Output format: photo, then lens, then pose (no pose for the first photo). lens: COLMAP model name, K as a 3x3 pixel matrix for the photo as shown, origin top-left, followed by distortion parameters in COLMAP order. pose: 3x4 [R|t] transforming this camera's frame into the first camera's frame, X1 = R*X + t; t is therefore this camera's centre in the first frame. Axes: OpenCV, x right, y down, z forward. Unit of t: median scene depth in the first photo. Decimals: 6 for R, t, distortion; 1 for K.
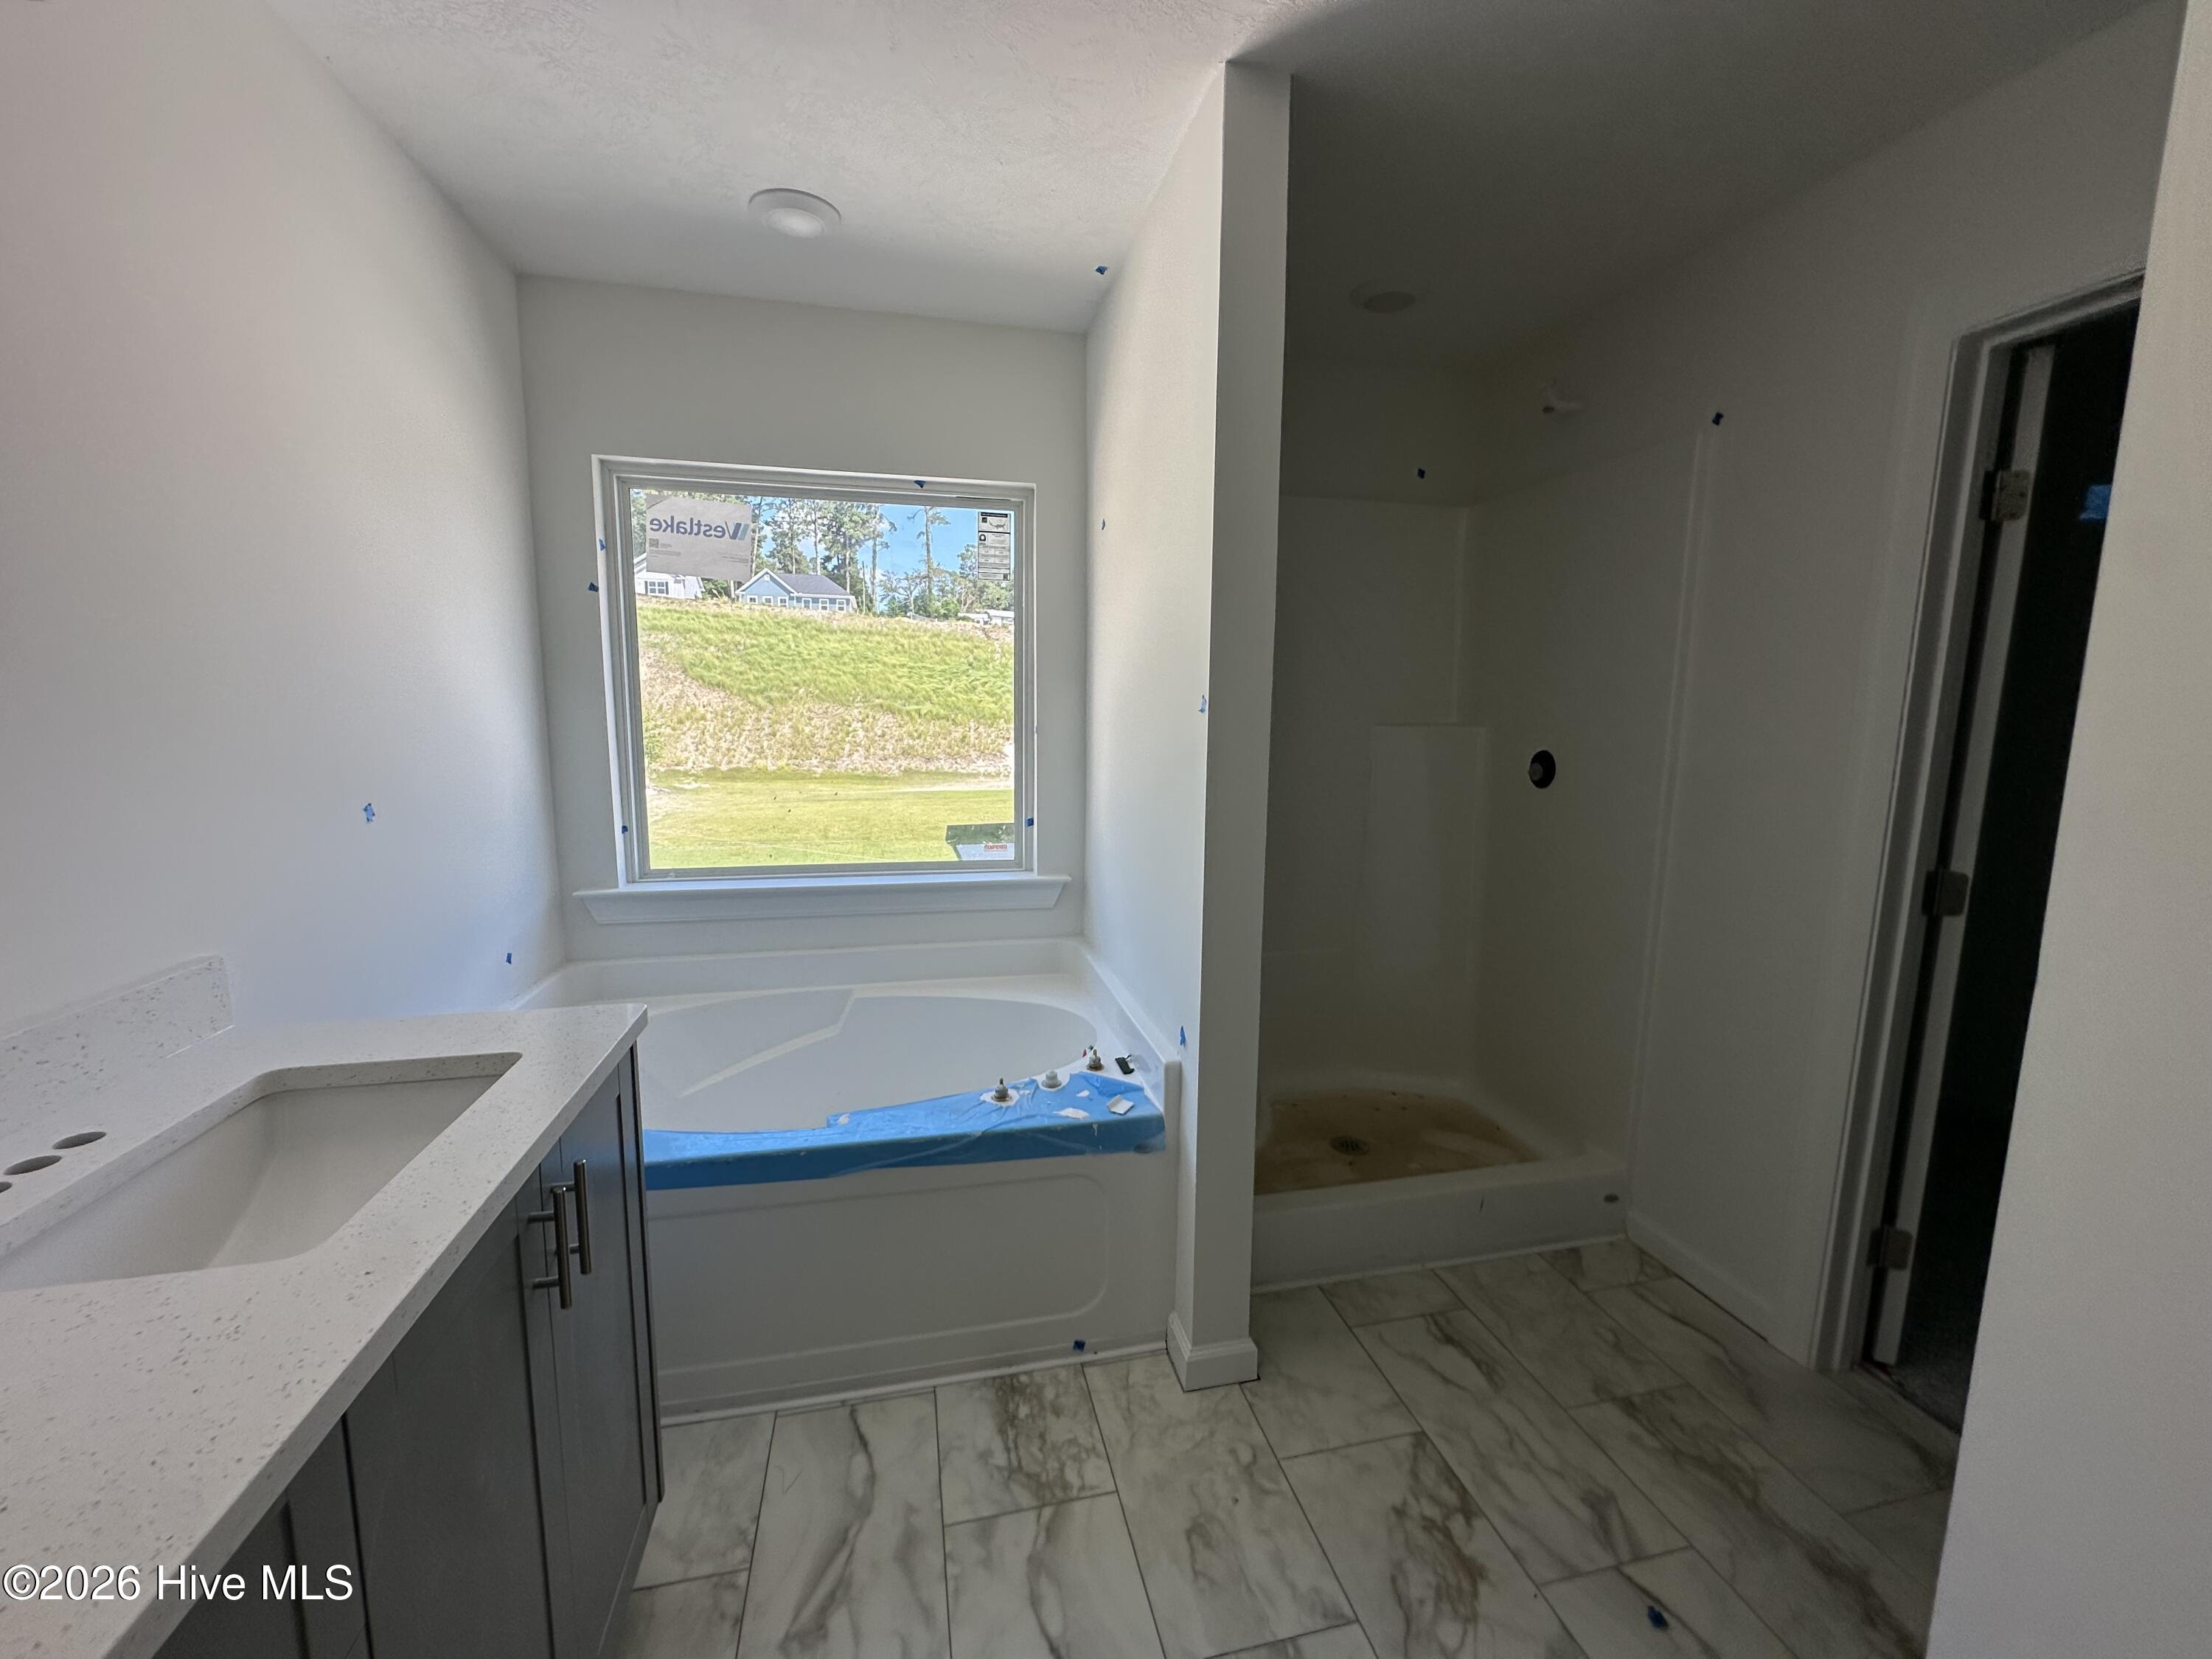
lens RADIAL K [[887.1, 0, 1103.8], [0, 887.1, 826.3], [0, 0, 1]] dist [-0.003362, 0.000345]
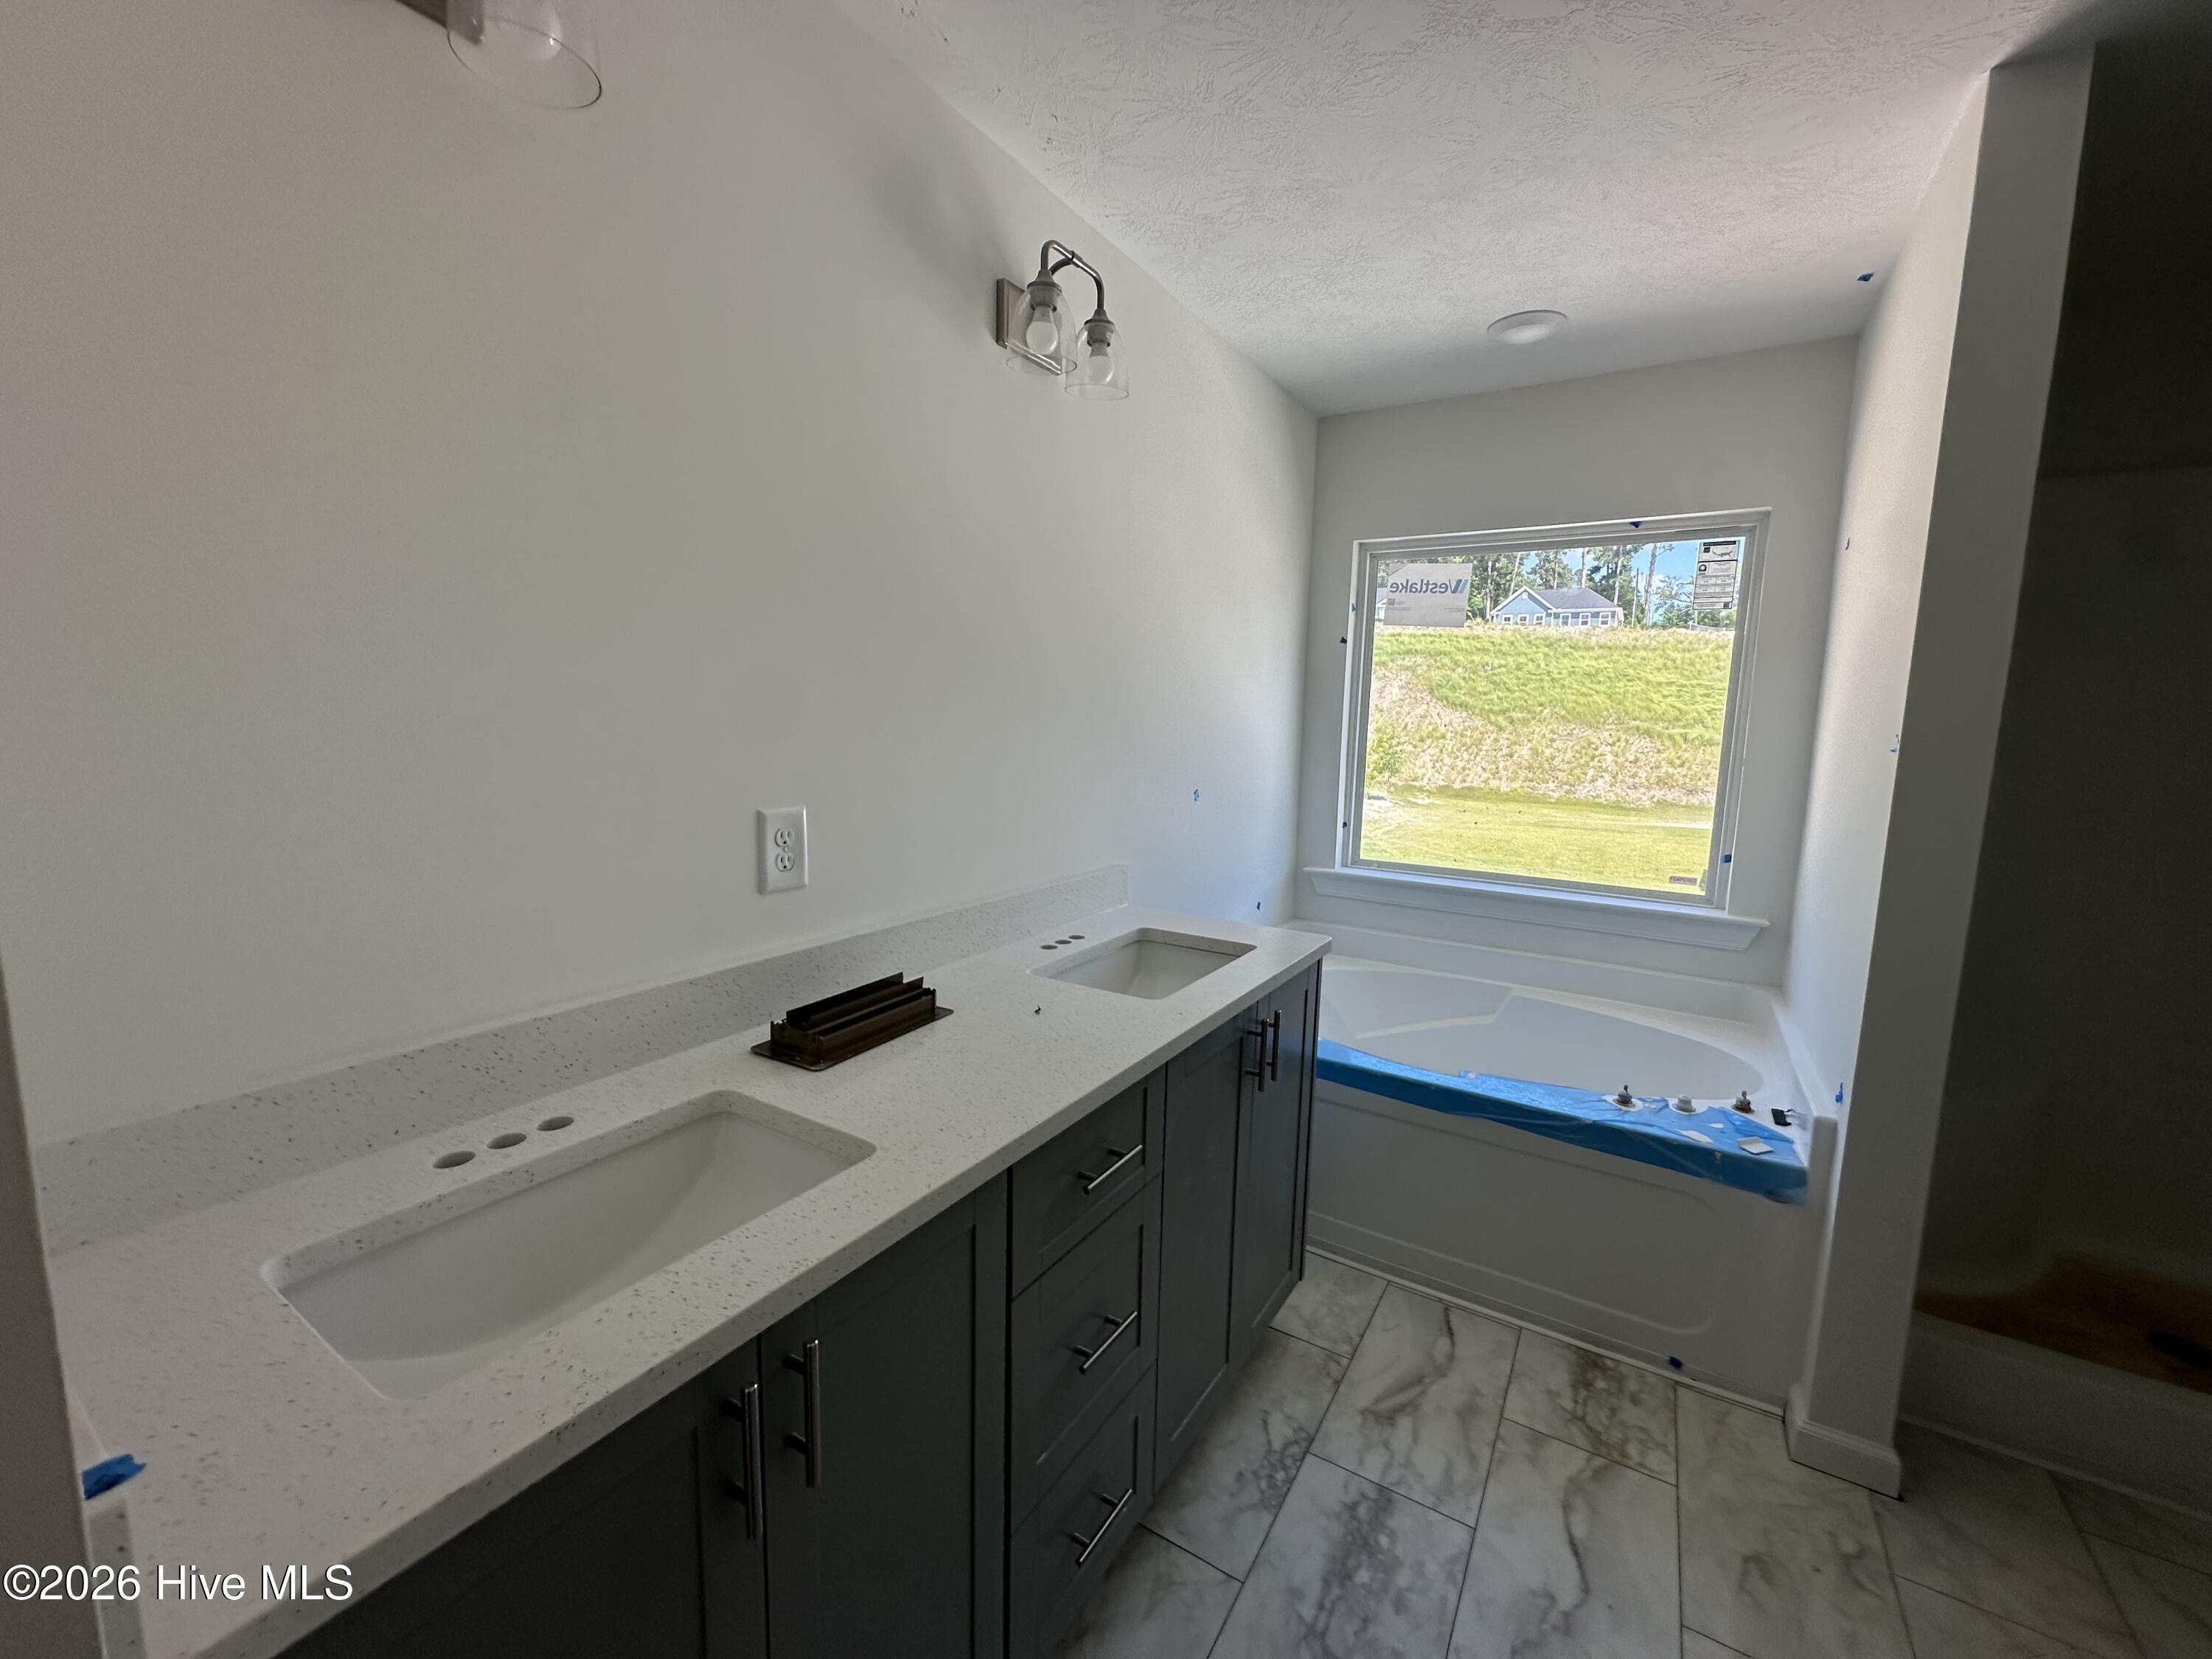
lens RADIAL K [[887.1, 0, 1103.8], [0, 887.1, 826.3], [0, 0, 1]] dist [-0.003362, 0.000345]
pose [[0.705085, 0.095974, -0.702598, 0.122566], [-0.111144, 0.993510, 0.024174, 0.013783], [0.700359, 0.061045, 0.711176, -0.168797]]
